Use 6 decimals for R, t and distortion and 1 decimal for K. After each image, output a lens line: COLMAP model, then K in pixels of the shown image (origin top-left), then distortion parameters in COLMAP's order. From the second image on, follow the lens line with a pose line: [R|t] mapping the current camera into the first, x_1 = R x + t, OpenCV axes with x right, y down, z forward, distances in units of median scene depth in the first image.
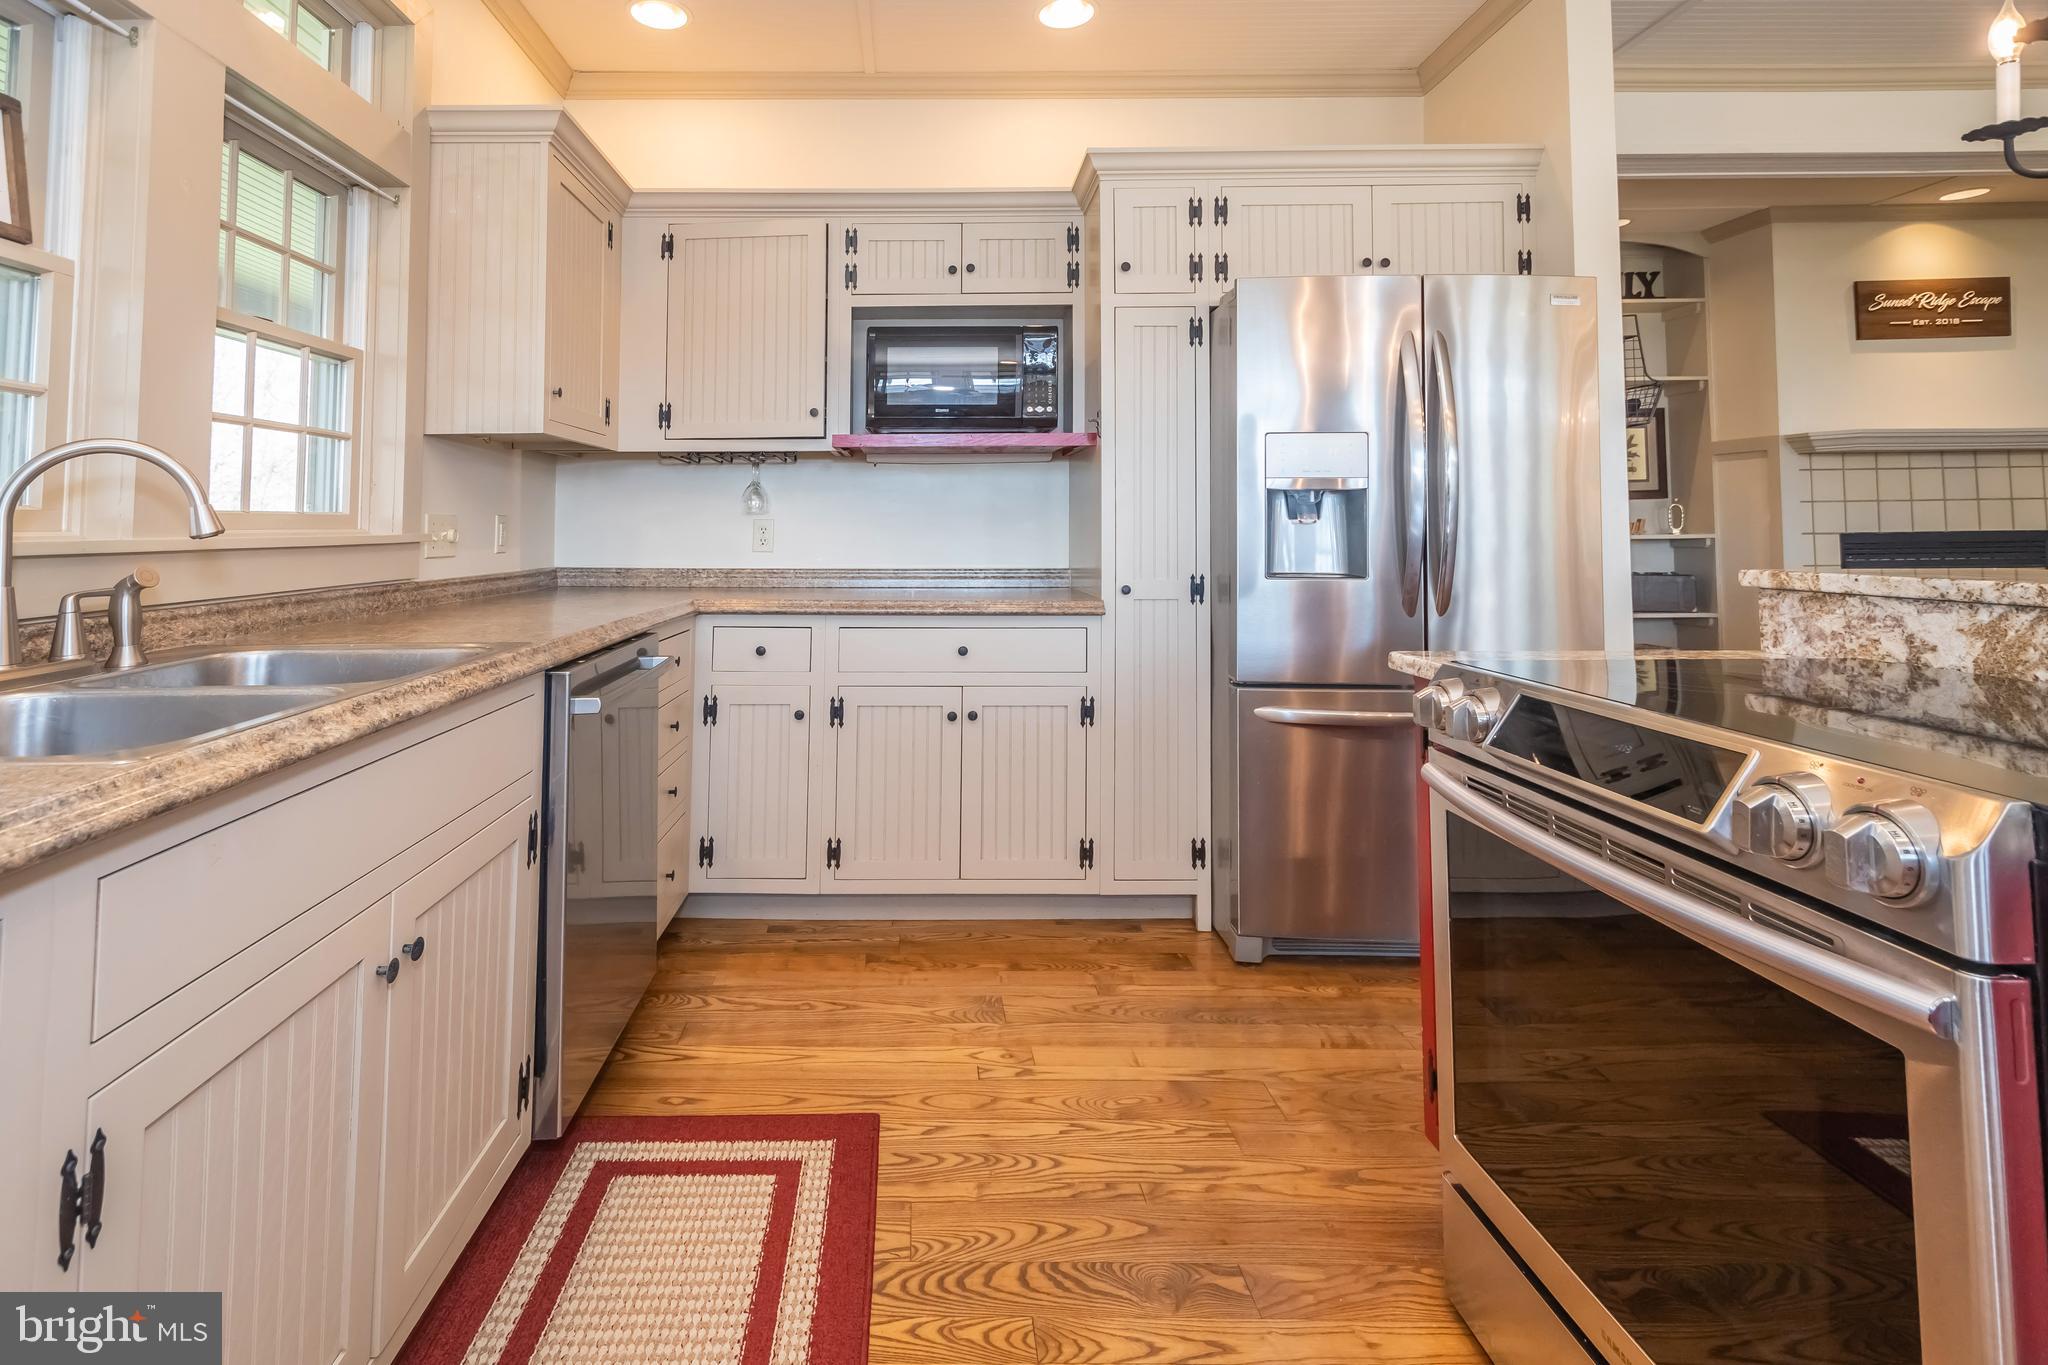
lens RADIAL K [[945.3, 0, 946.6], [0, 945.3, 486.4], [0, 0, 1]] dist [0.008709, -0.004543]
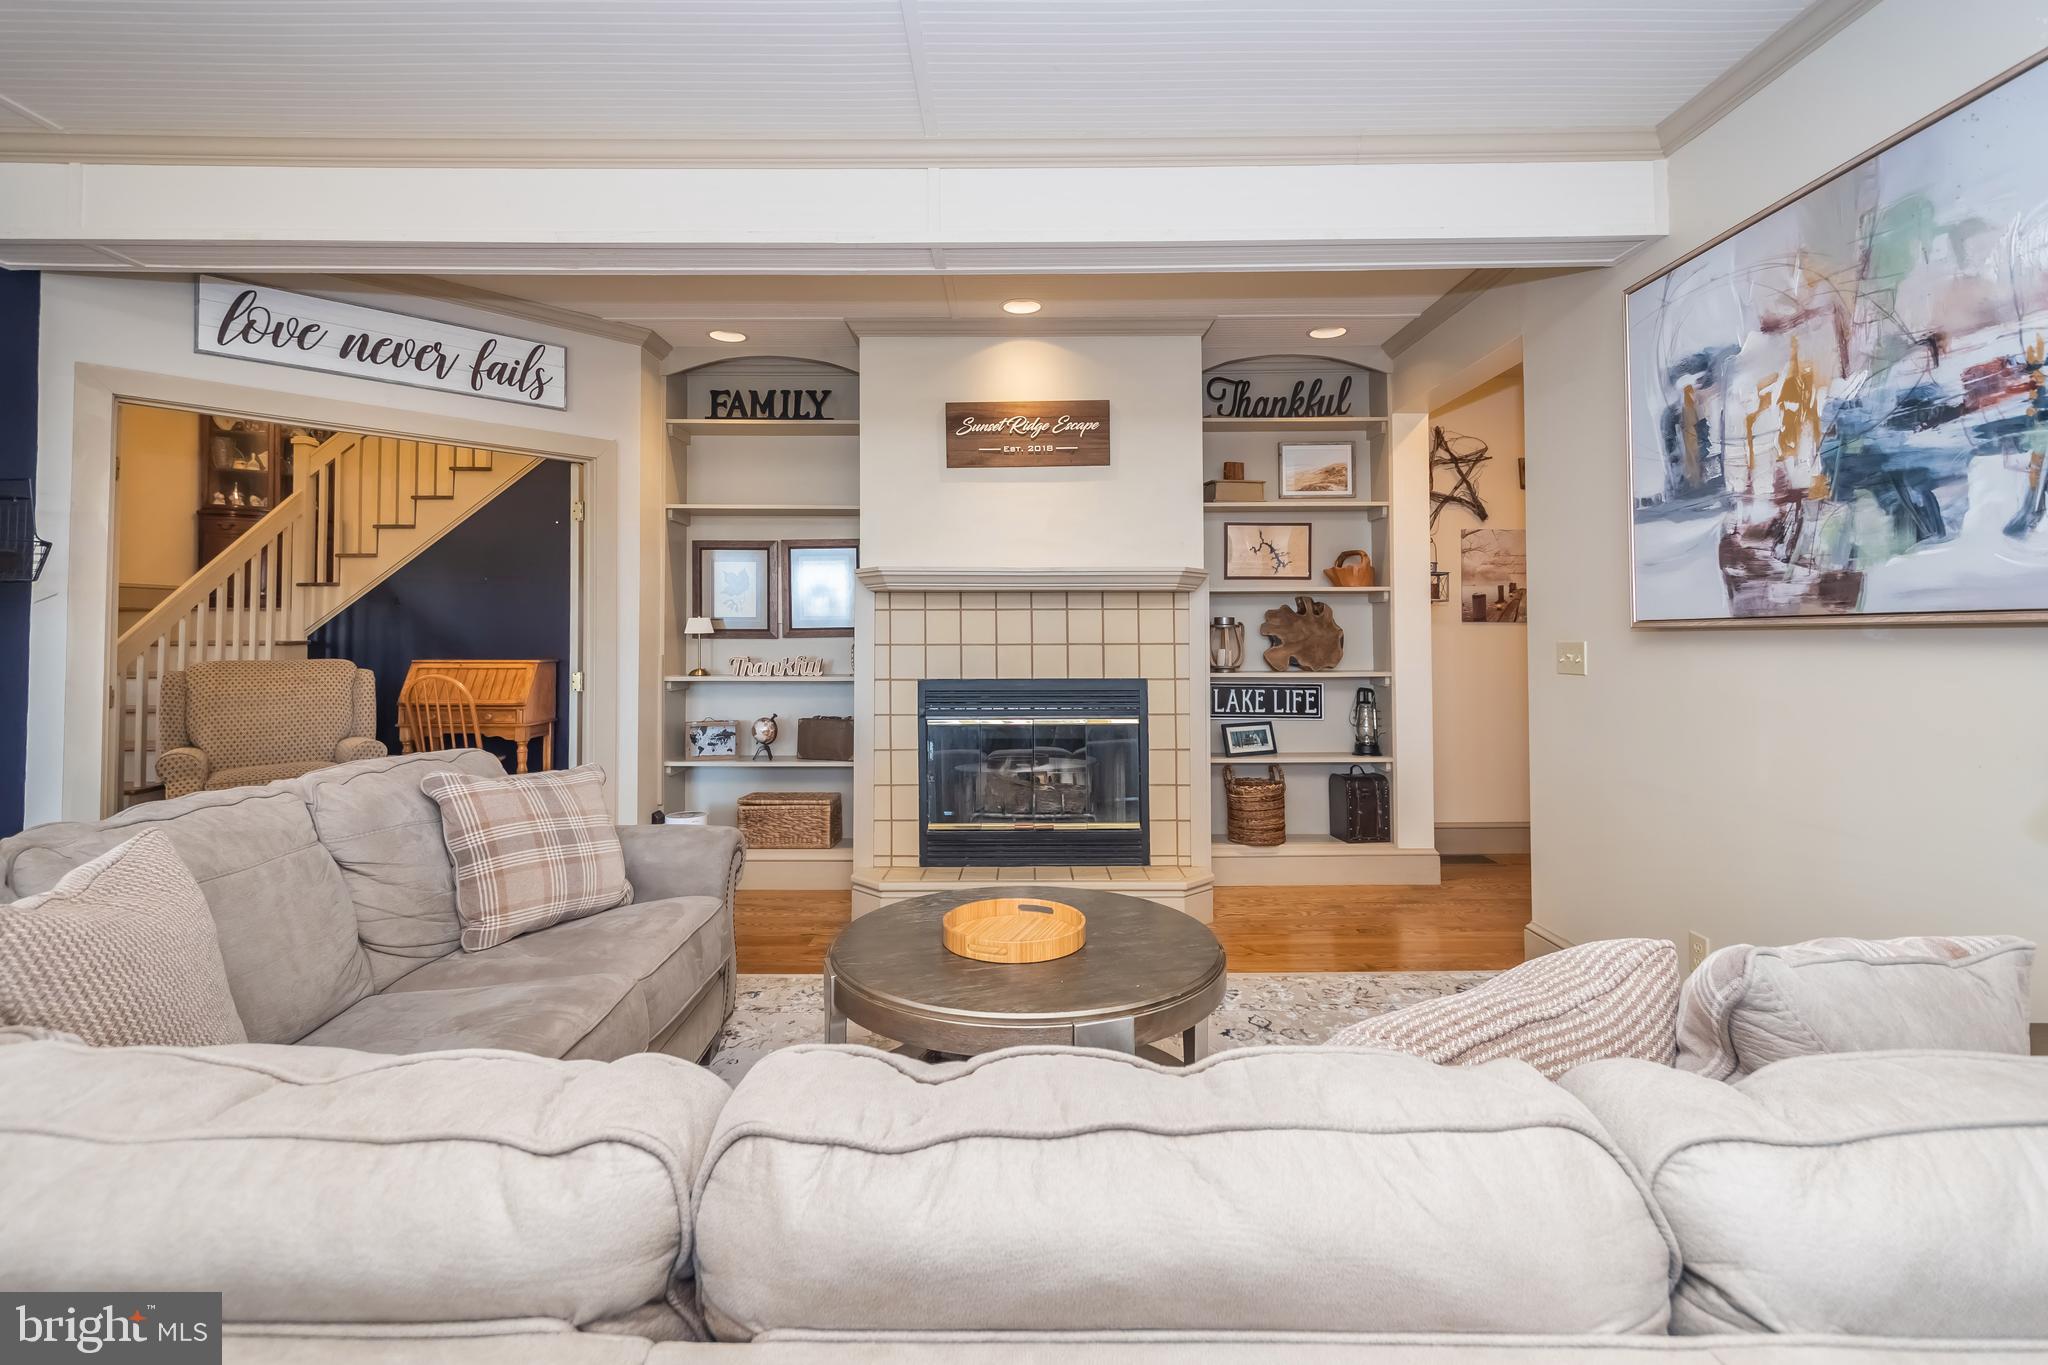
lens RADIAL K [[945.3, 0, 979.4], [0, 945.3, 596.9], [0, 0, 1]] dist [0.008709, -0.004543]
pose [[0.999872, 0.014580, 0.006614, 2.509137], [-0.014585, 0.999893, 0.000719, -0.079885], [-0.006603, -0.000815, 0.999978, 0.244754]]
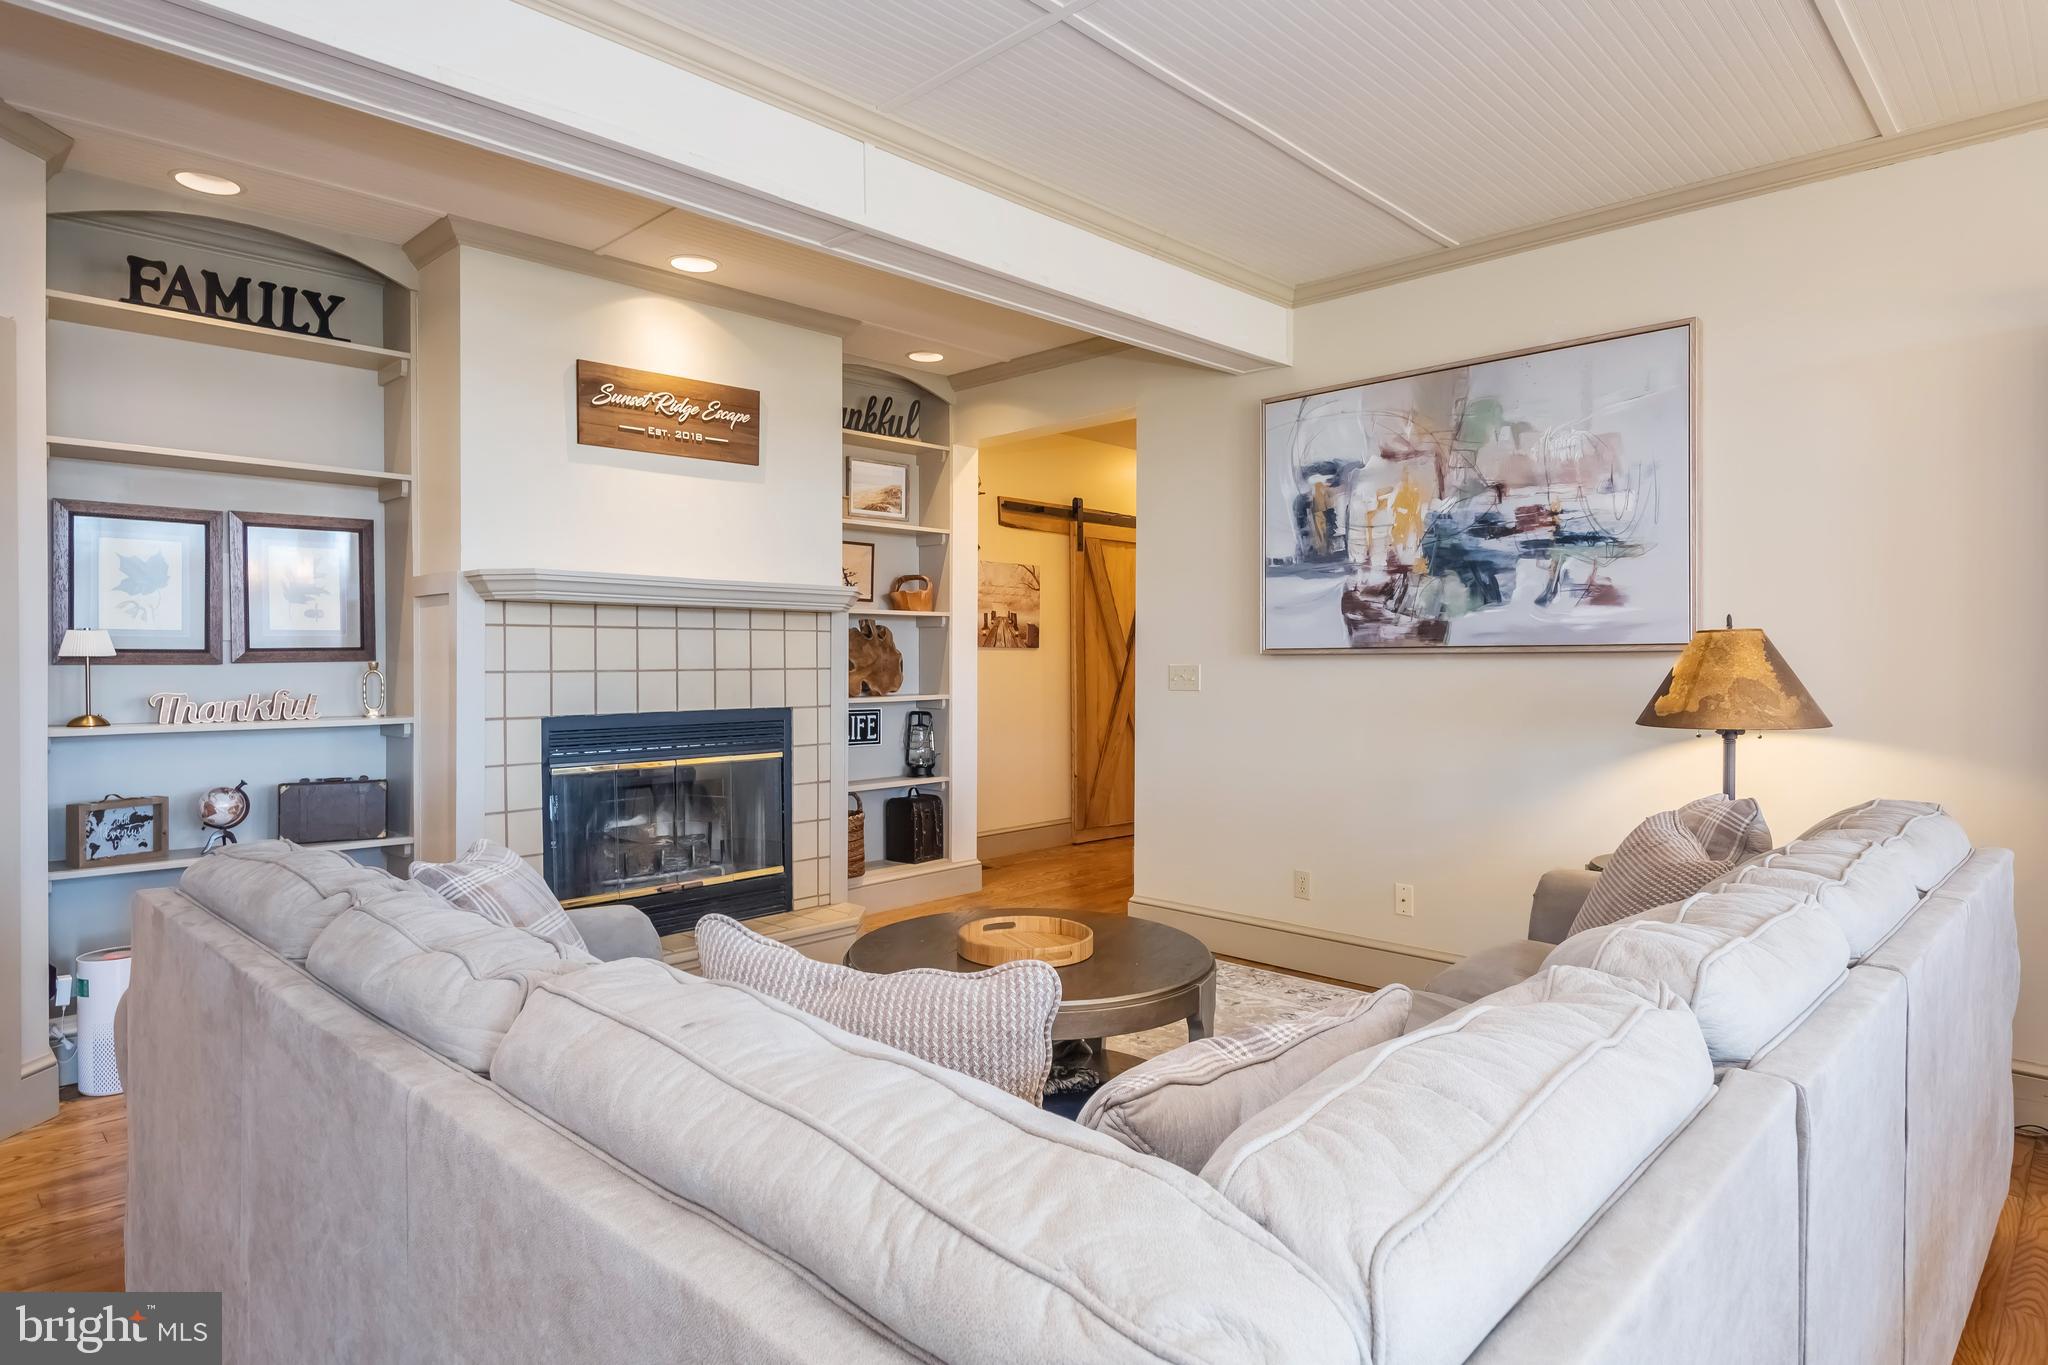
lens RADIAL K [[1171.3, 0, 1001.4], [0, 1171.3, 662.7], [0, 0, 1]] dist [0.013738, -0.010856]
pose [[0.686676, 0.012545, 0.726855, 1.383446], [-0.040799, 0.998940, 0.021303, -0.057985], [-0.725818, -0.044283, 0.686460, 0.424286]]
